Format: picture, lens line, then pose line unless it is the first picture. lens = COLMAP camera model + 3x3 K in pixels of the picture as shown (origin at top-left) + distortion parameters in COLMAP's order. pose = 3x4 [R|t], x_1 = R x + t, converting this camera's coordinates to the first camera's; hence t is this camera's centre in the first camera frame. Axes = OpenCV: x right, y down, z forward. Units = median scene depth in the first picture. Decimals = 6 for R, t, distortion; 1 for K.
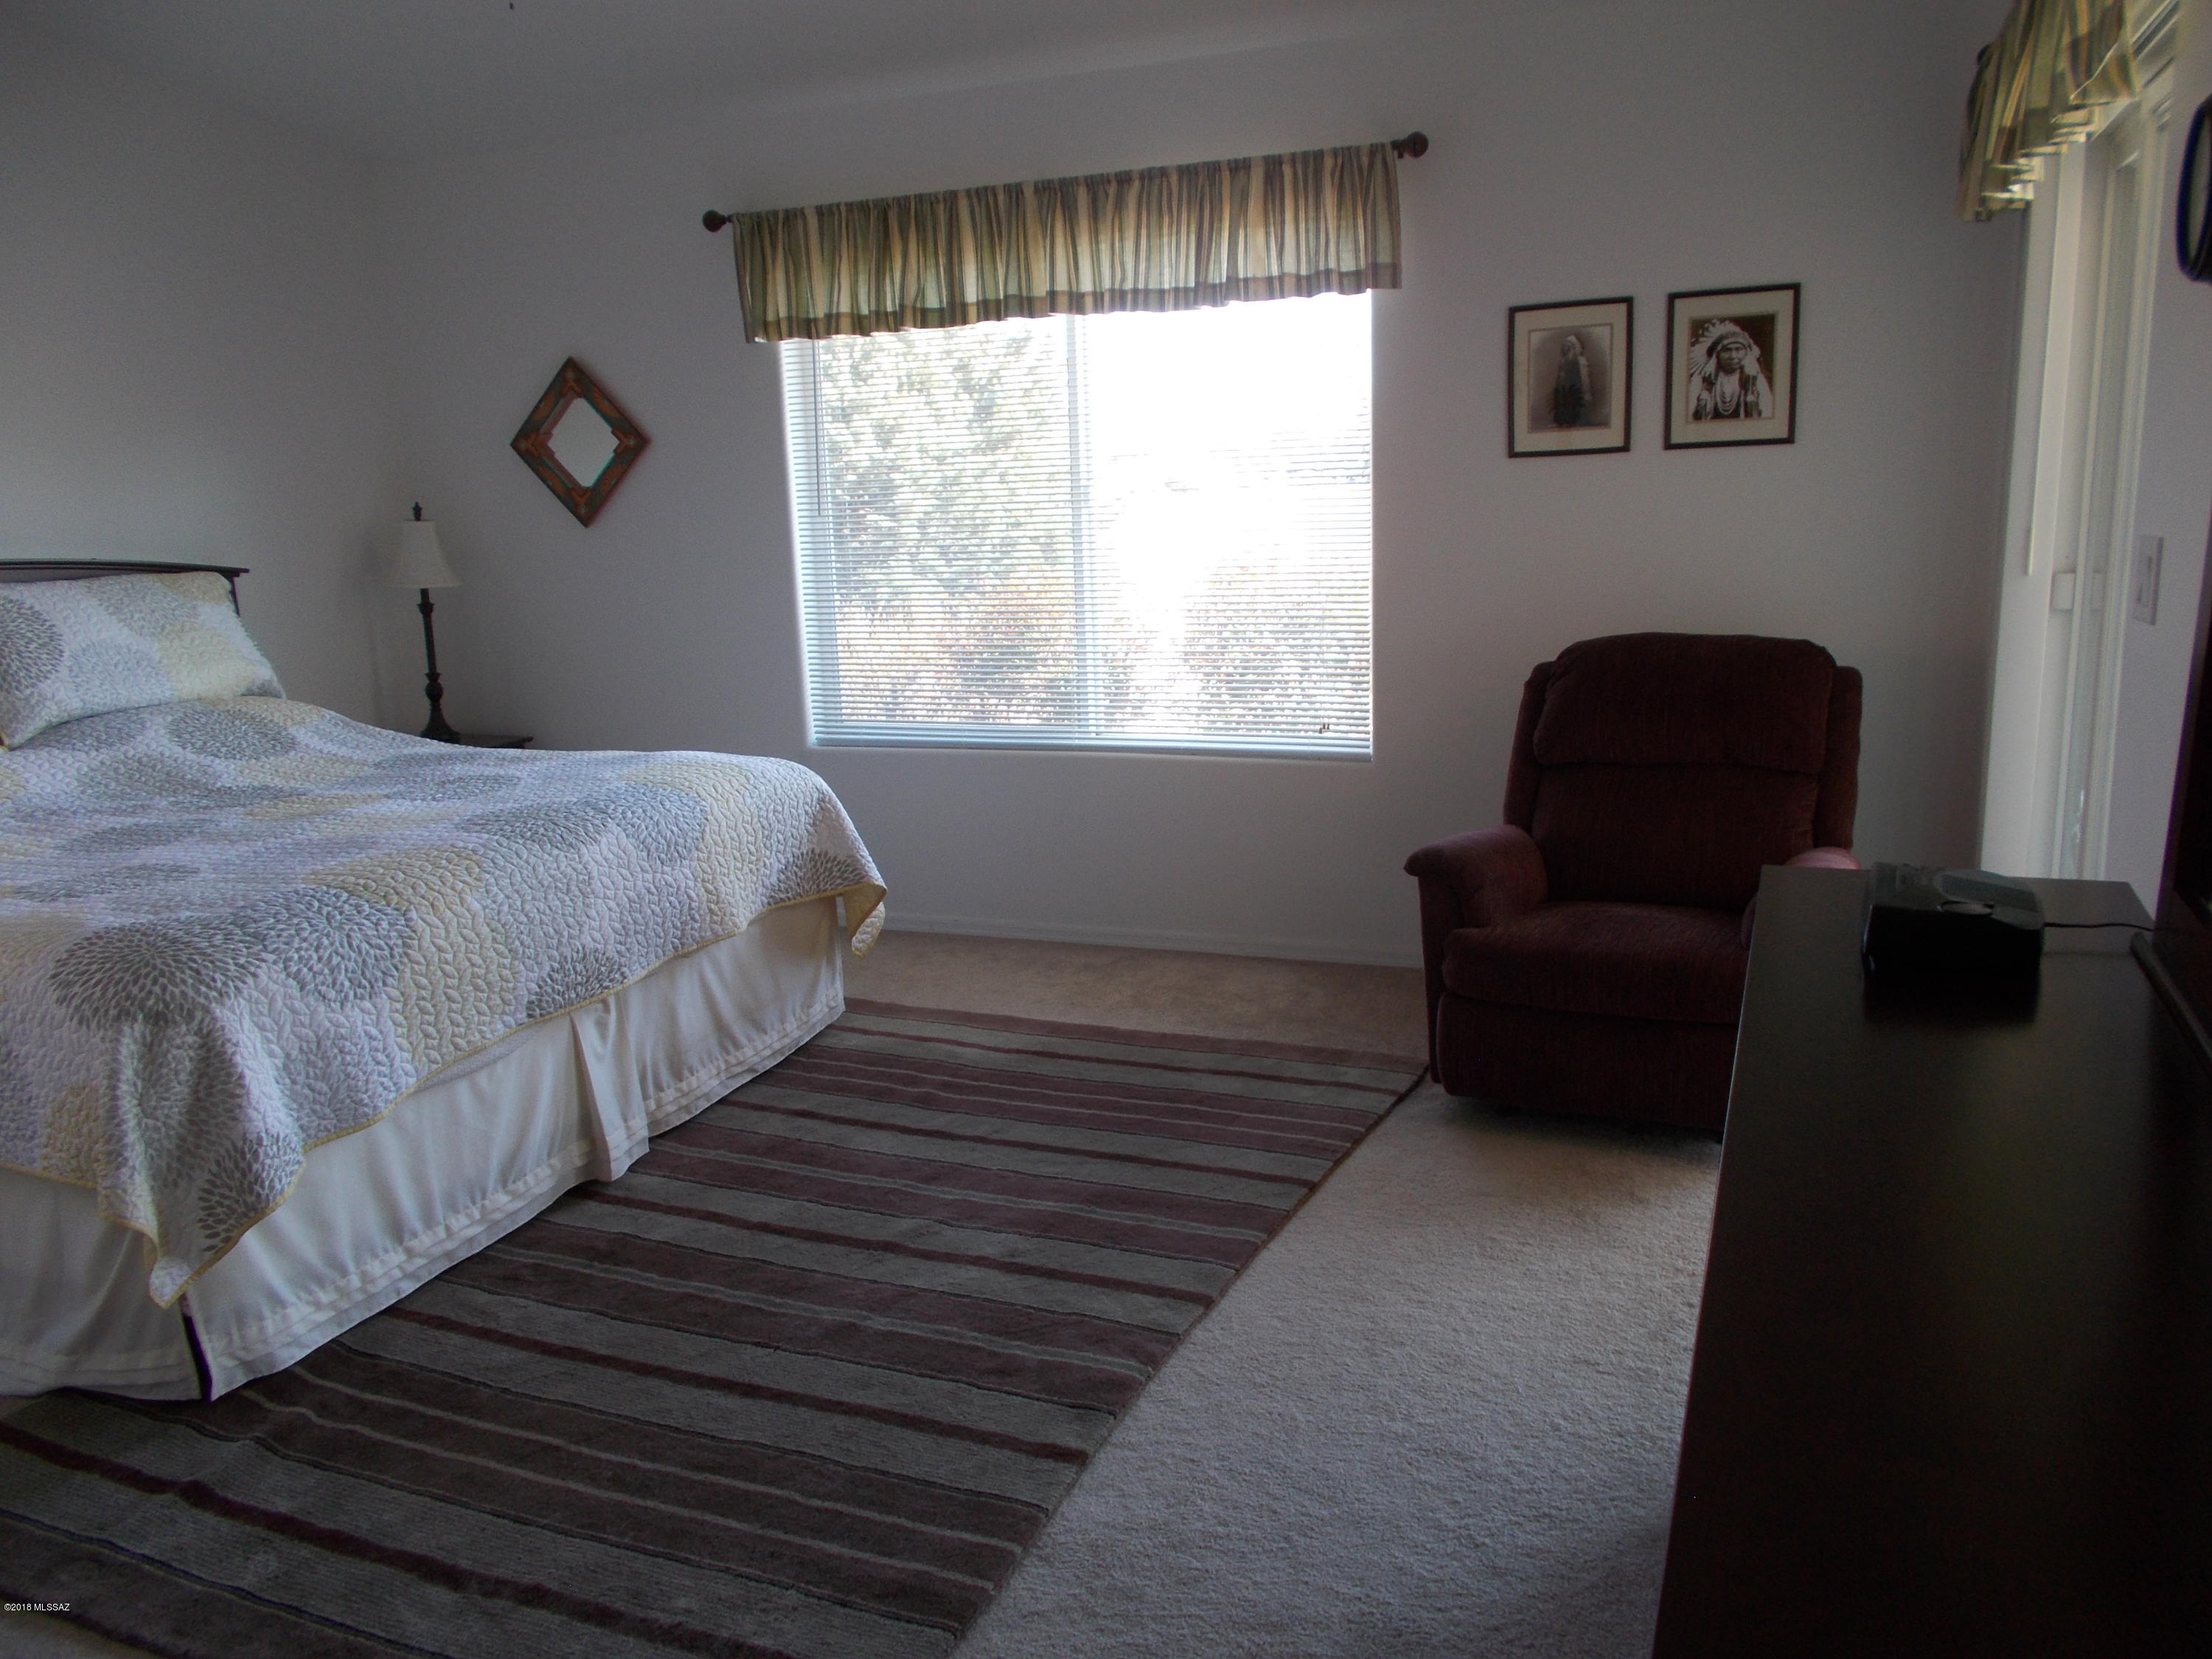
lens RADIAL K [[1713.2, 0, 1110.0], [0, 1713.2, 844.7], [0, 0, 1]] dist [-0.000396, 0.007254]
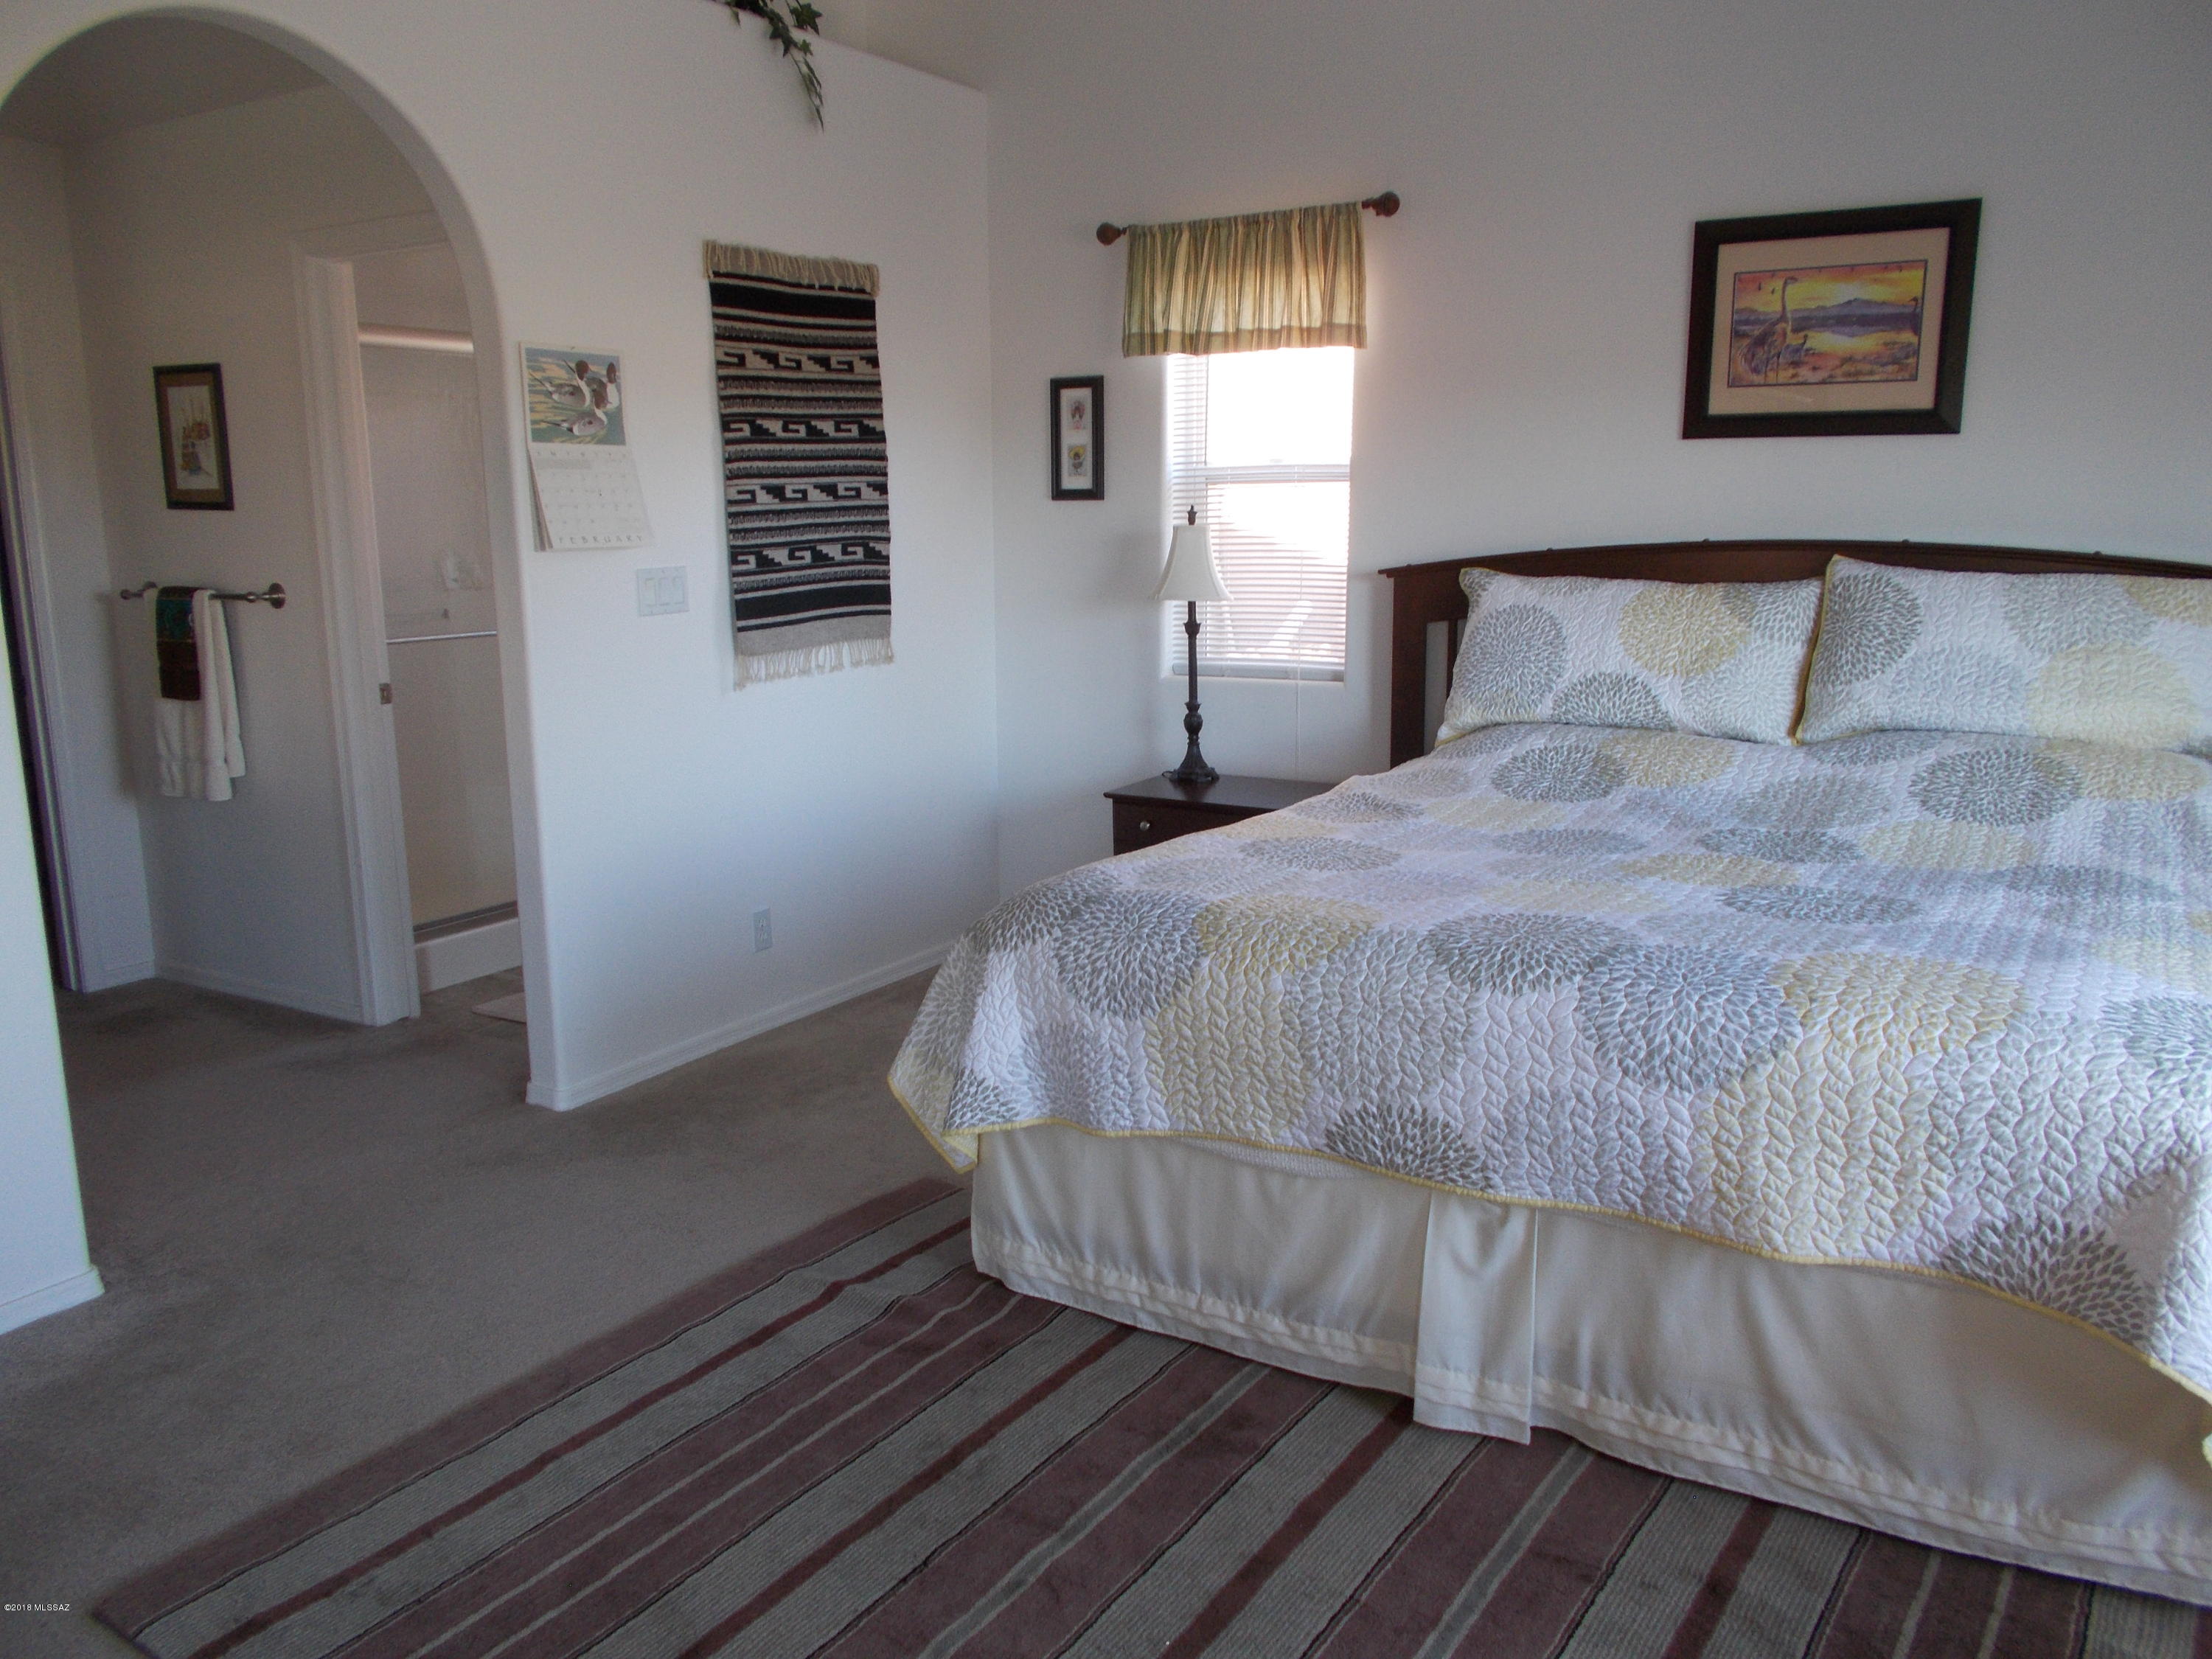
lens RADIAL K [[1713.2, 0, 1110.0], [0, 1713.2, 844.7], [0, 0, 1]] dist [-0.000396, 0.007254]
pose [[-0.186730, 0.233367, -0.954291, 0.407737], [-0.191896, 0.944001, 0.268400, -0.226205], [0.963487, 0.233243, -0.131491, 0.954661]]
